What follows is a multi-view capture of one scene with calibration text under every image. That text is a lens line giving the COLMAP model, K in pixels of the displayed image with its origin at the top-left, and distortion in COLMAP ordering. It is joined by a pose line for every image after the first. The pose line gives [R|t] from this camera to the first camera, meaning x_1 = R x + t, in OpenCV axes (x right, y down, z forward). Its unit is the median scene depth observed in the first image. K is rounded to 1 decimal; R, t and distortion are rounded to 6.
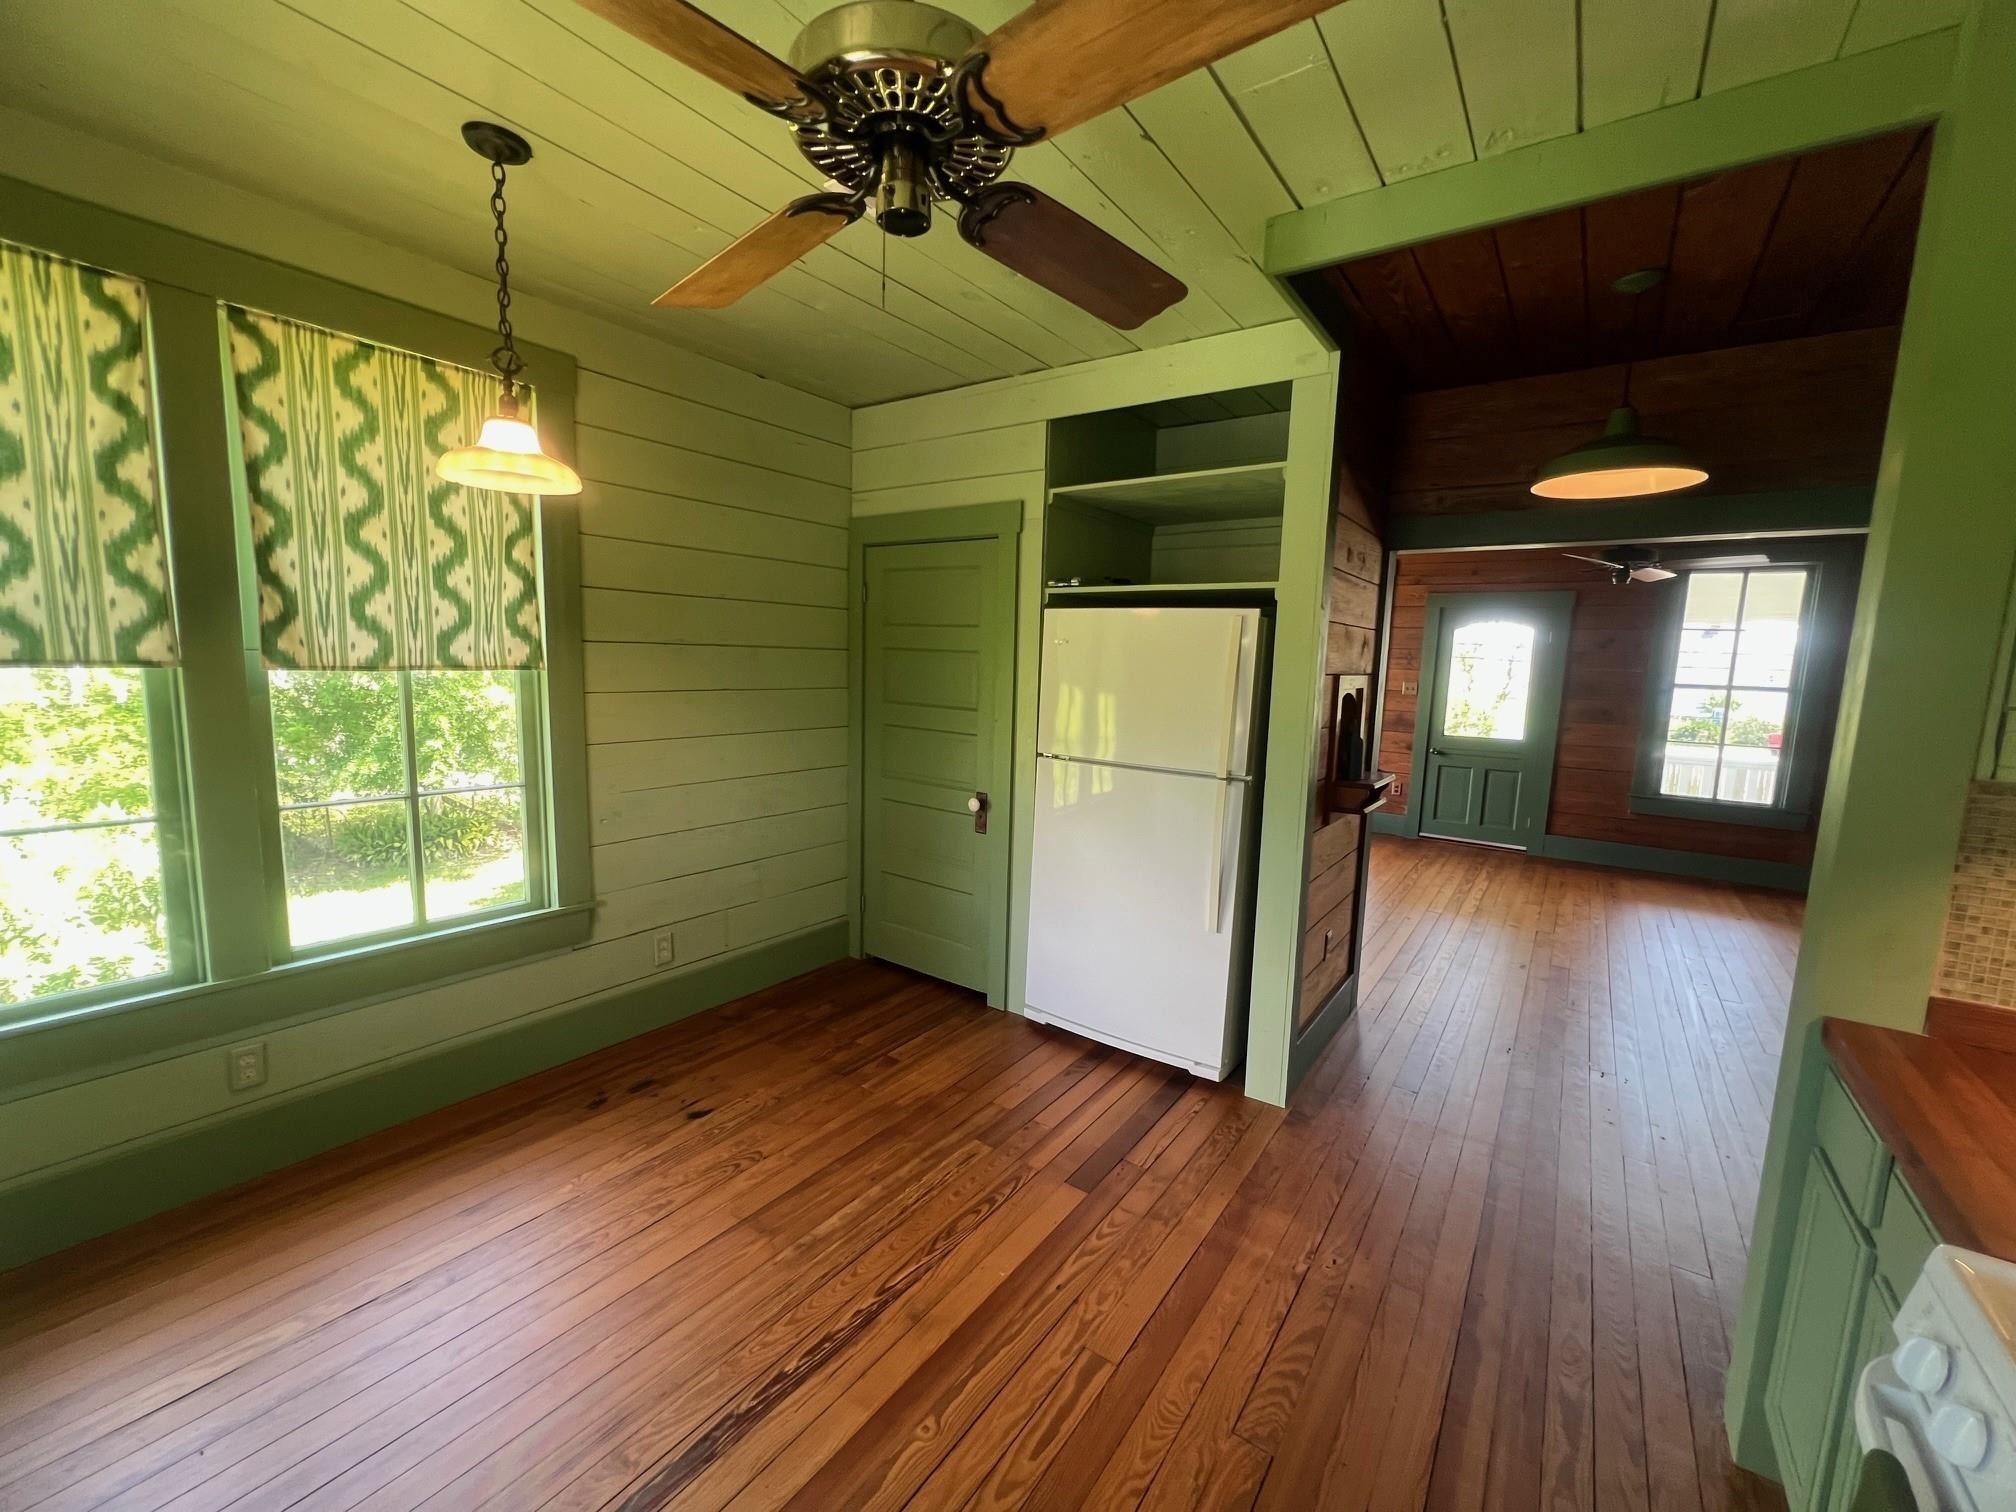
lens RADIAL K [[805.6, 0, 1021.9], [0, 805.6, 752.3], [0, 0, 1]] dist [-0.004449, 0.000078]
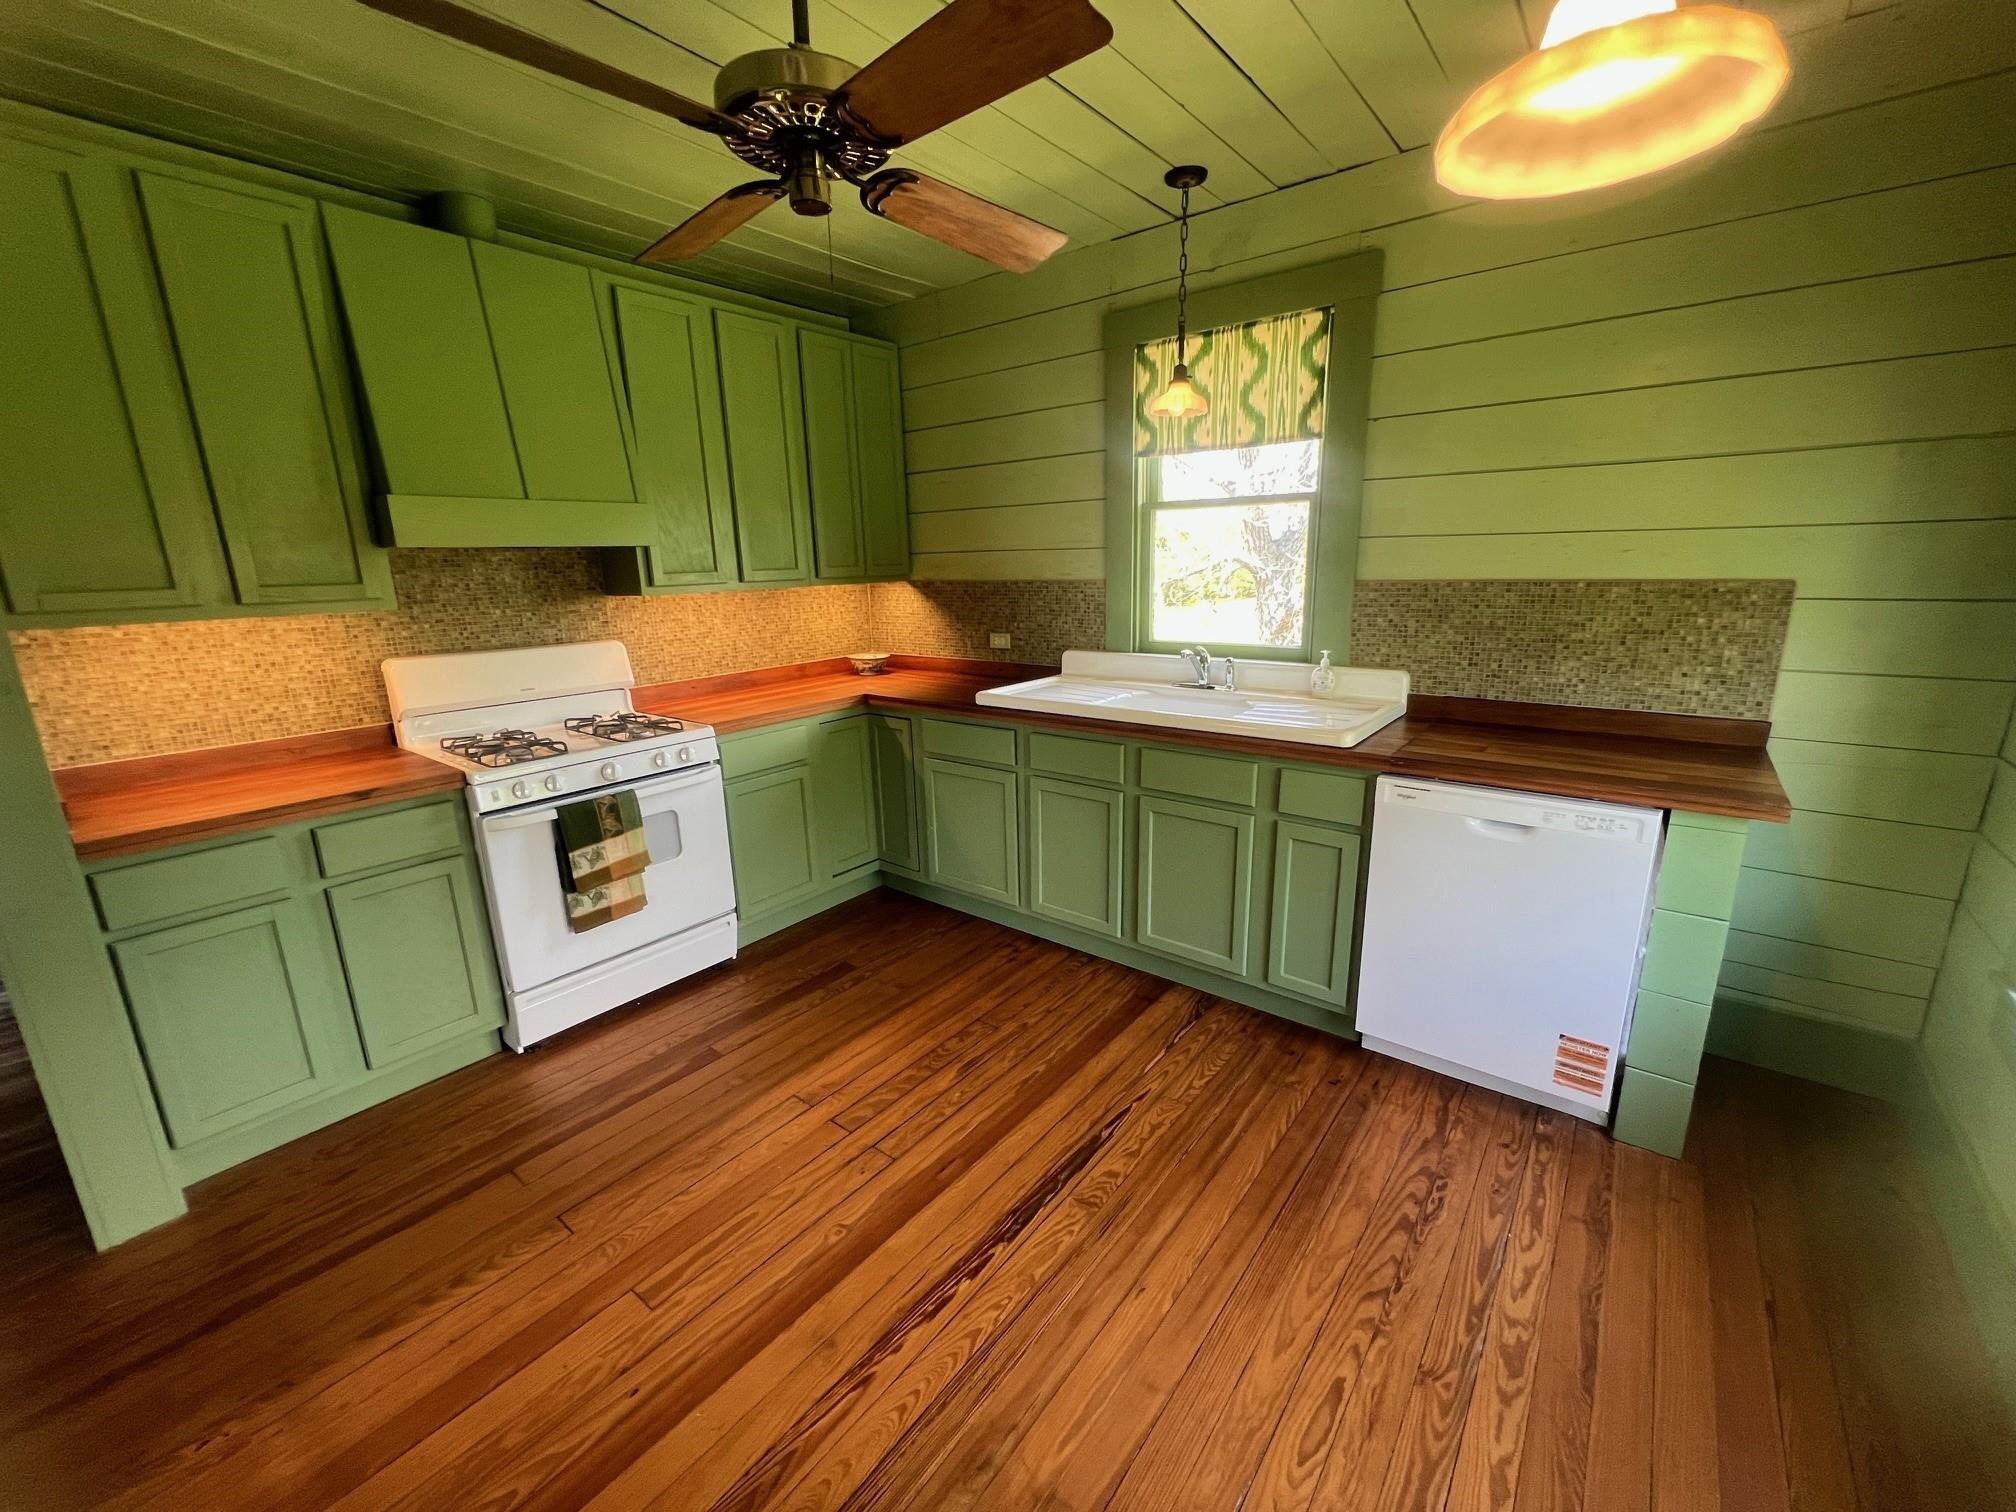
lens RADIAL K [[805.6, 0, 1011.7], [0, 805.6, 765.2], [0, 0, 1]] dist [-0.004449, 0.000078]
pose [[-0.998017, -0.032941, 0.053634, -0.311822], [-0.011467, 0.933012, 0.359662, -0.146545], [-0.061888, 0.358334, -0.931540, 1.392472]]
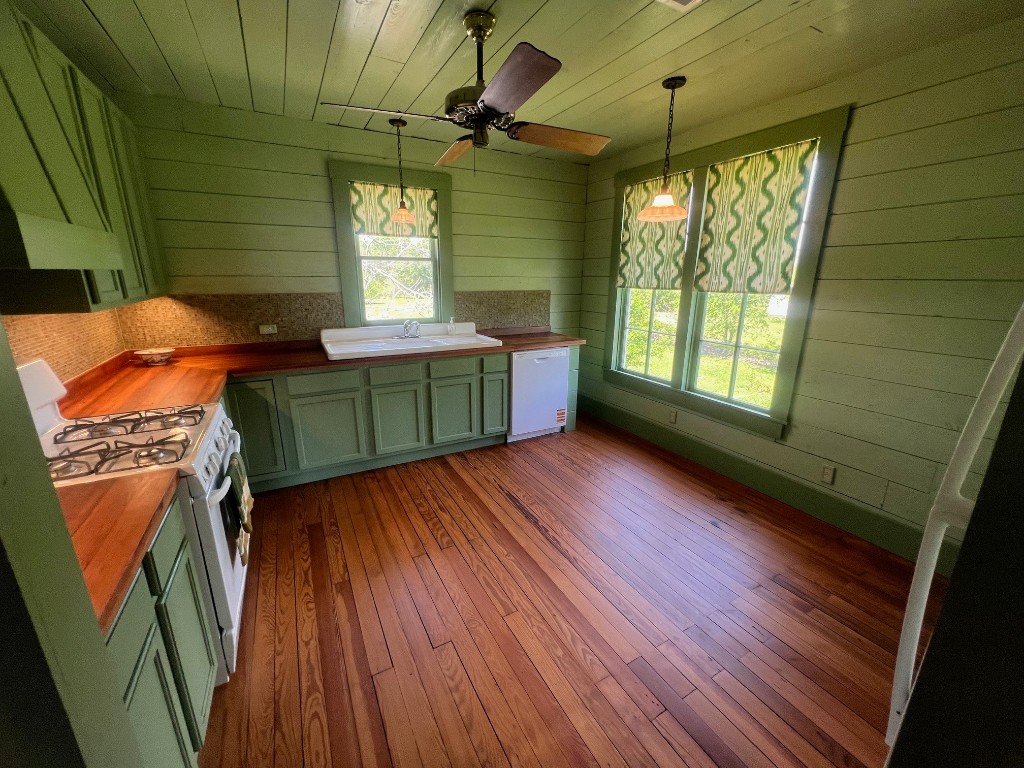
lens RADIAL K [[409.2, 0, 511.2], [0, 409.2, 388.8], [0, 0, 1]] dist [-0.004449, 0.000078]
pose [[-0.447874, 0.199309, -0.871599, 0.788837], [-0.129701, 0.950043, 0.283894, -0.103428], [0.884639, 0.240196, -0.399649, 1.108116]]
